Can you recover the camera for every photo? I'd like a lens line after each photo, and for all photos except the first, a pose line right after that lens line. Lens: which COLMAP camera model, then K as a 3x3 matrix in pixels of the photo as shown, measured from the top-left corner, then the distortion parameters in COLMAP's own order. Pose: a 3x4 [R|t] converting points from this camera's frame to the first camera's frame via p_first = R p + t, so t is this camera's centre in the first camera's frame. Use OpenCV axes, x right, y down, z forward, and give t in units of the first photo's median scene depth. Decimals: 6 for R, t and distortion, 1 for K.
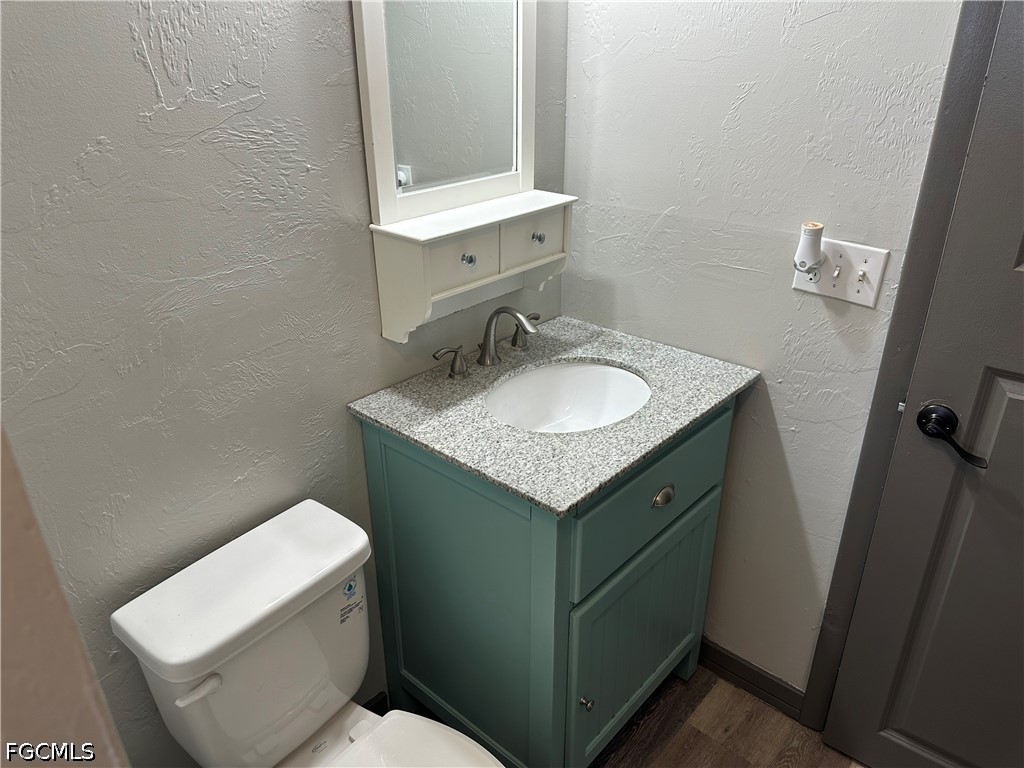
lens RADIAL K [[724.6, 0, 514.6], [0, 724.6, 378.2], [0, 0, 1]] dist [0.047518, -0.050416]
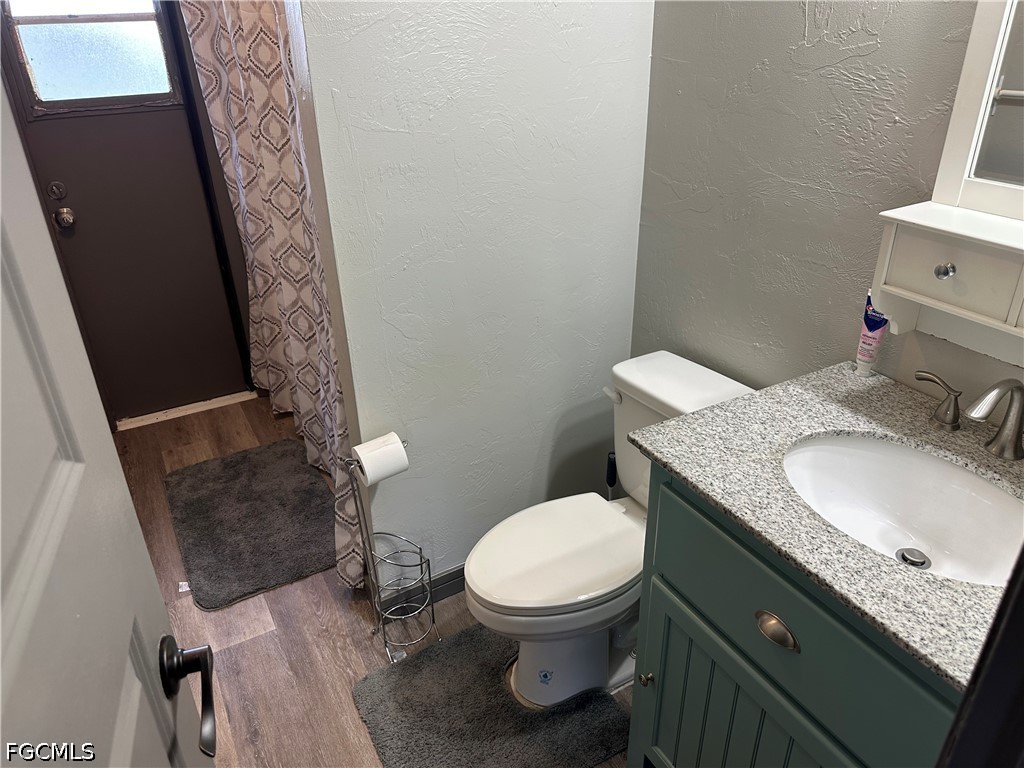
lens RADIAL K [[724.6, 0, 514.6], [0, 724.6, 378.2], [0, 0, 1]] dist [0.047518, -0.050416]
pose [[-0.314422, 0.453040, -0.834202, 0.929440], [-0.388973, 0.740125, 0.548558, -0.386263], [0.865932, 0.496961, -0.056491, 0.798009]]
